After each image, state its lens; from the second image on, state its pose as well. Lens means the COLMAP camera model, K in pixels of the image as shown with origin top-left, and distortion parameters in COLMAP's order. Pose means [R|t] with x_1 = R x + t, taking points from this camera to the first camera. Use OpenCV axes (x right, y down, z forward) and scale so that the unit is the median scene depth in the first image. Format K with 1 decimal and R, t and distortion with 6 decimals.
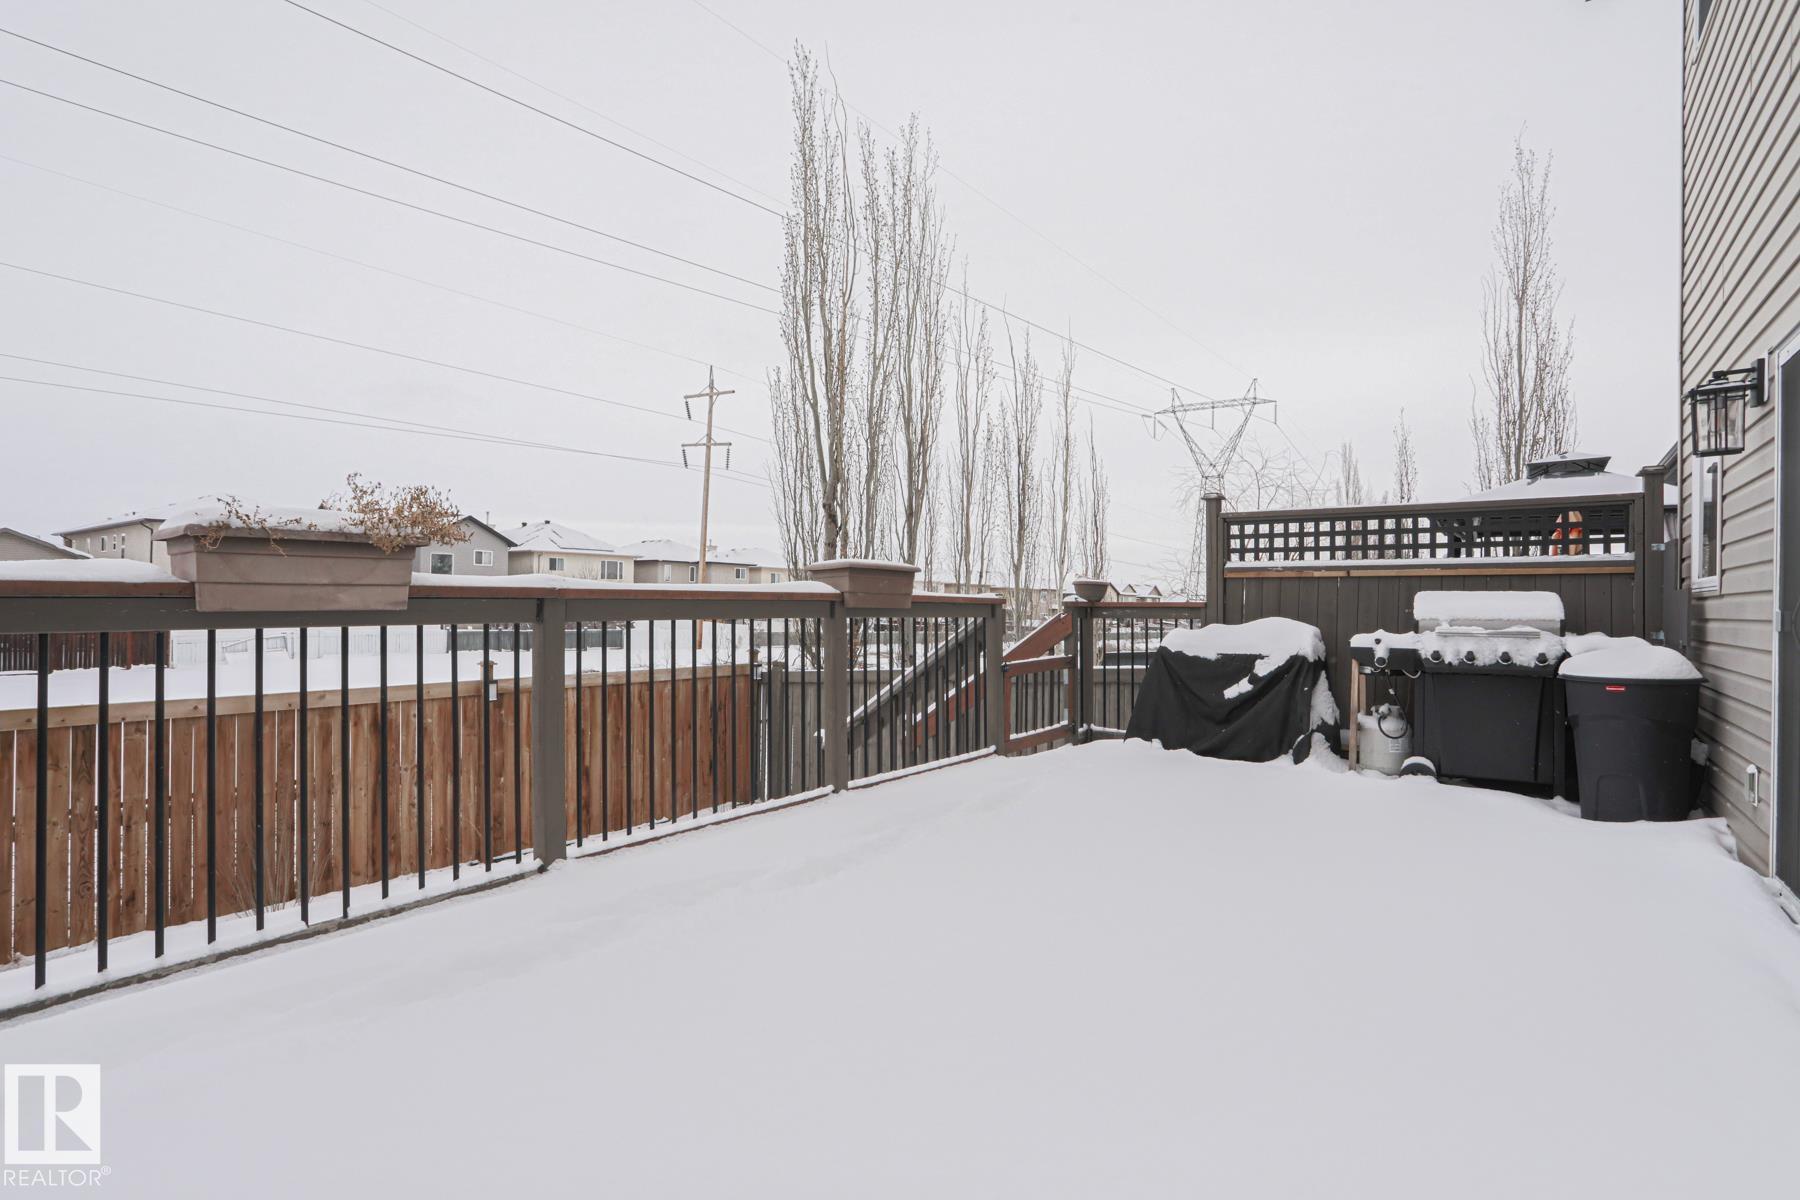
lens RADIAL K [[892.0, 0, 891.7], [0, 892.0, 609.6], [0, 0, 1]] dist [-0.023875, -0.000383]
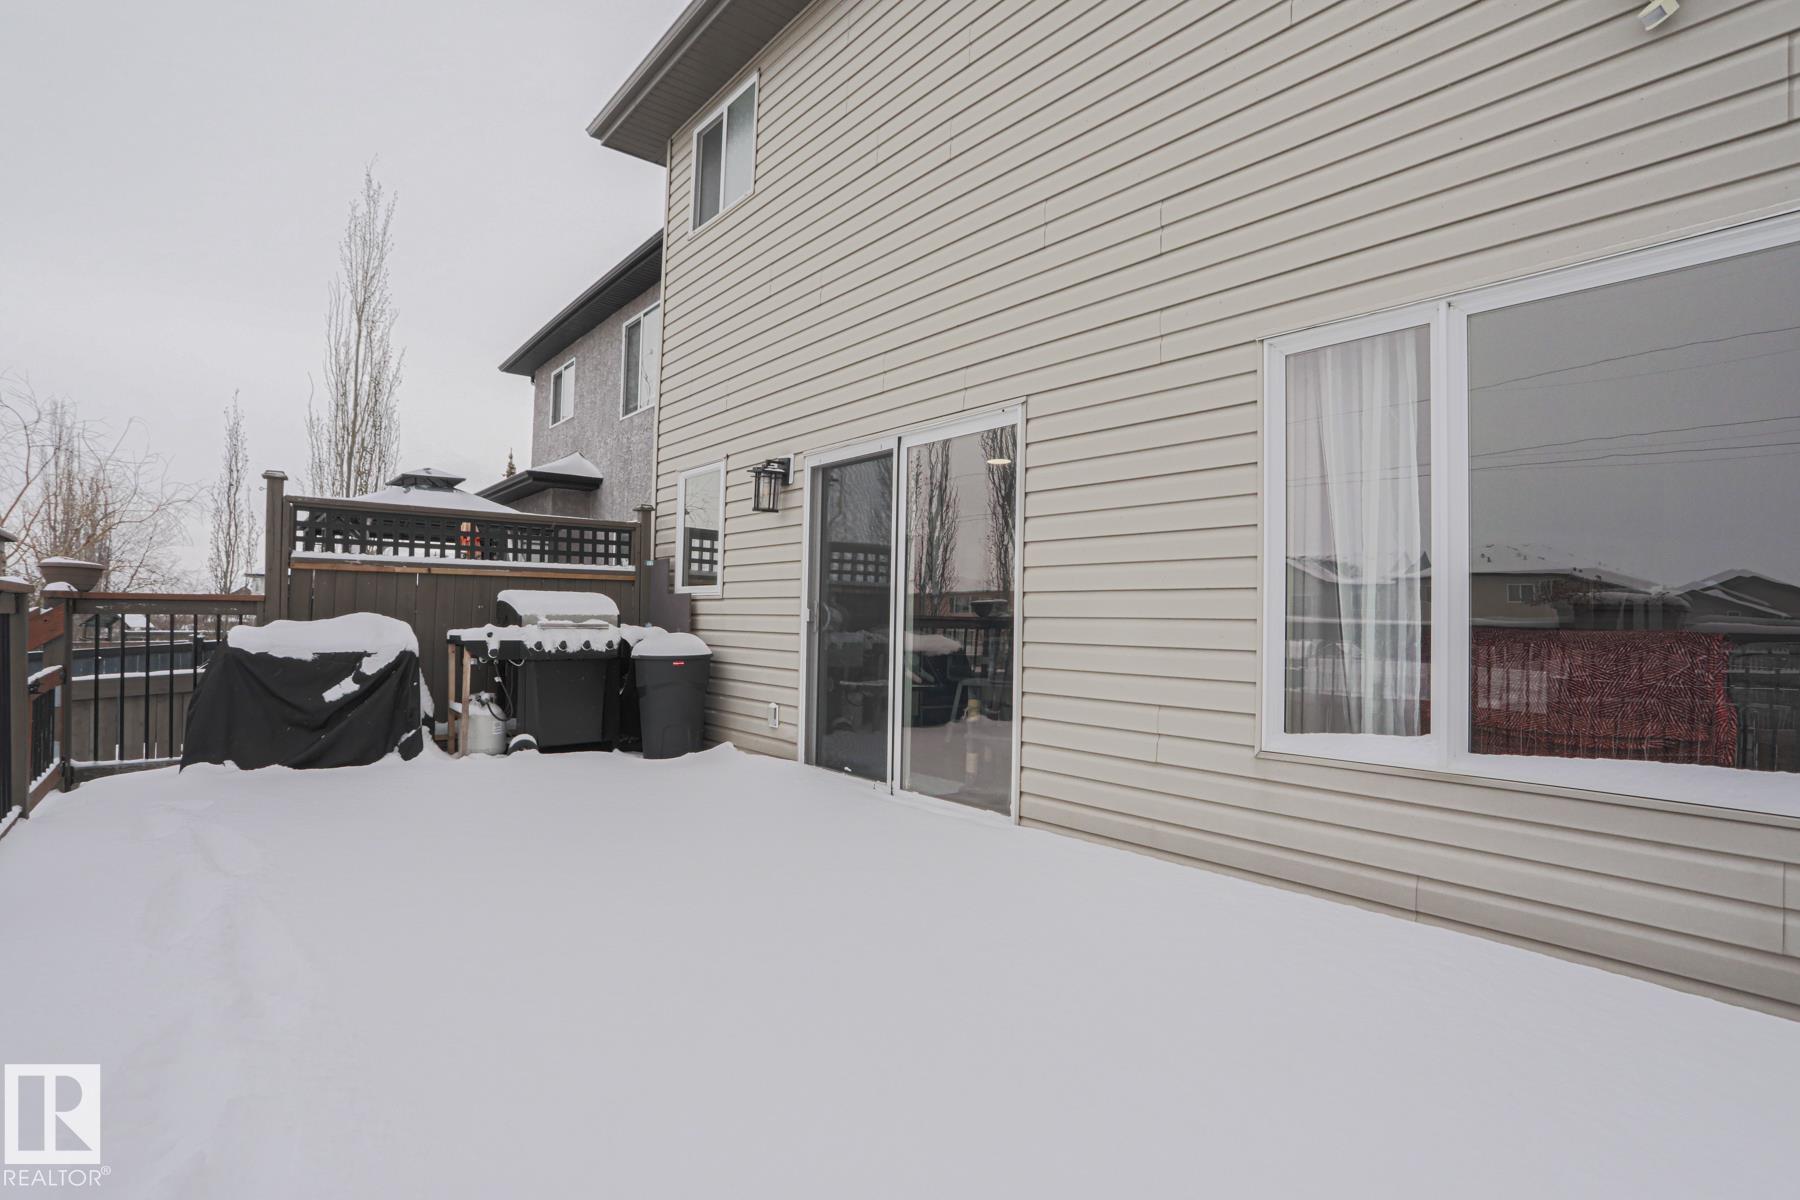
lens RADIAL K [[892.0, 0, 890.2], [0, 892.0, 598.5], [0, 0, 1]] dist [-0.023875, -0.000383]
pose [[0.285767, 0.014103, 0.958195, -0.335657], [-0.008309, 0.999891, -0.012239, 0.000147], [-0.958263, -0.004464, 0.285853, 0.190828]]
